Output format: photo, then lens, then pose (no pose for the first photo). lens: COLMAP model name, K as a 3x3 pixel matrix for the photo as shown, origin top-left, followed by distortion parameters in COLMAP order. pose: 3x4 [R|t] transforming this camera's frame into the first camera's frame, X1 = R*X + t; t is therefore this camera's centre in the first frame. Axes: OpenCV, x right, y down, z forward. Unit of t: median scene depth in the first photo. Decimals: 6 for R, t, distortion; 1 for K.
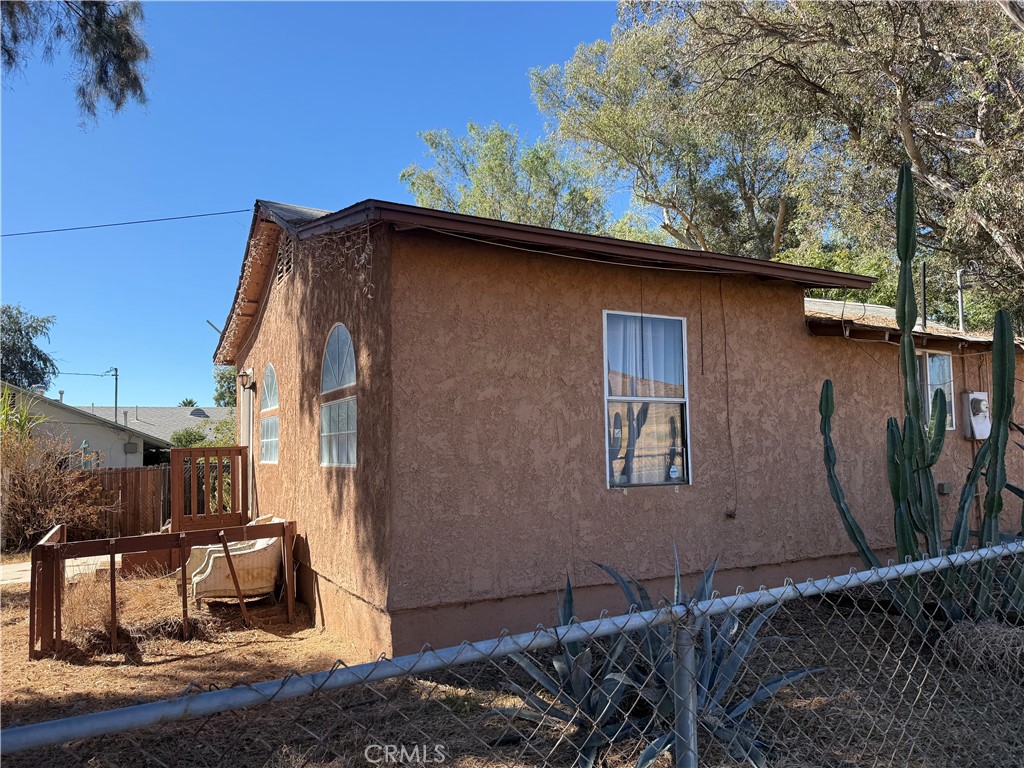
lens RADIAL K [[741.6, 0, 528.1], [0, 741.6, 381.4], [0, 0, 1]] dist [0.036517, -0.001704]
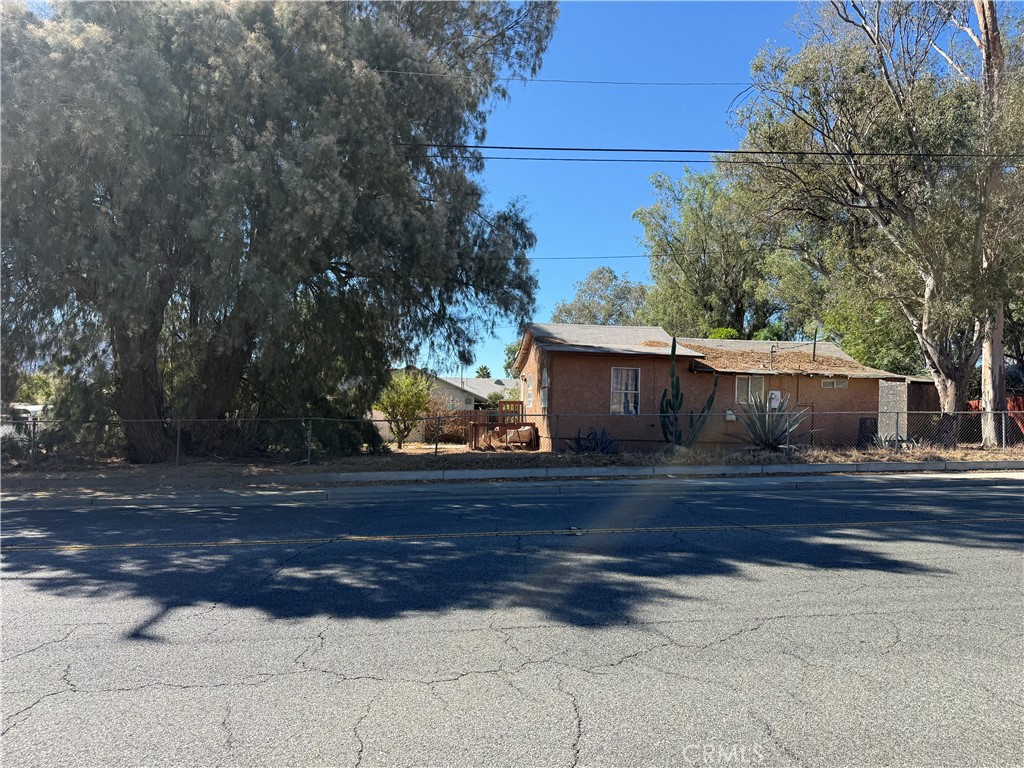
lens RADIAL K [[715.2, 0, 512.0], [0, 715.2, 384.0], [0, 0, 1]] dist [-0.000094, -0.001059]
pose [[0.927344, 0.029132, -0.373074, 0.918445], [-0.010753, 0.998628, 0.051250, -0.179543], [0.374055, -0.043515, 0.926385, -2.360604]]
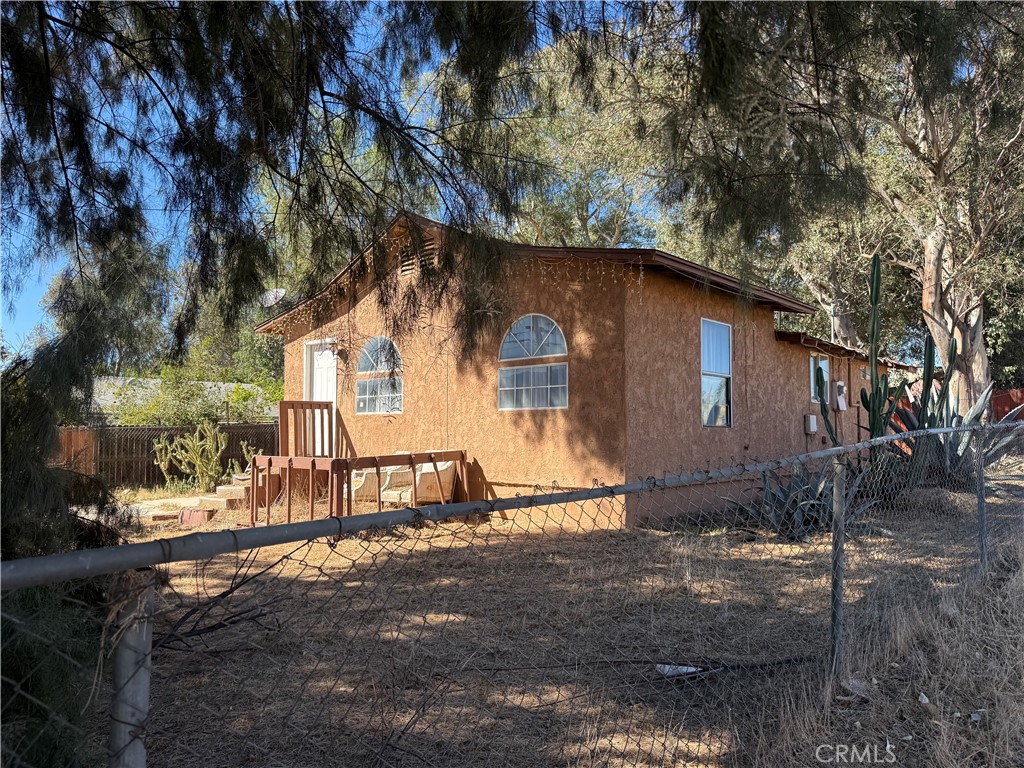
lens RADIAL K [[715.2, 0, 512.0], [0, 715.2, 384.0], [0, 0, 1]] dist [-0.000094, -0.001059]
pose [[0.955905, 0.041755, 0.290692, -0.693546], [-0.047771, 0.998765, 0.013627, 0.044197], [-0.289764, -0.026913, 0.956720, -0.352004]]
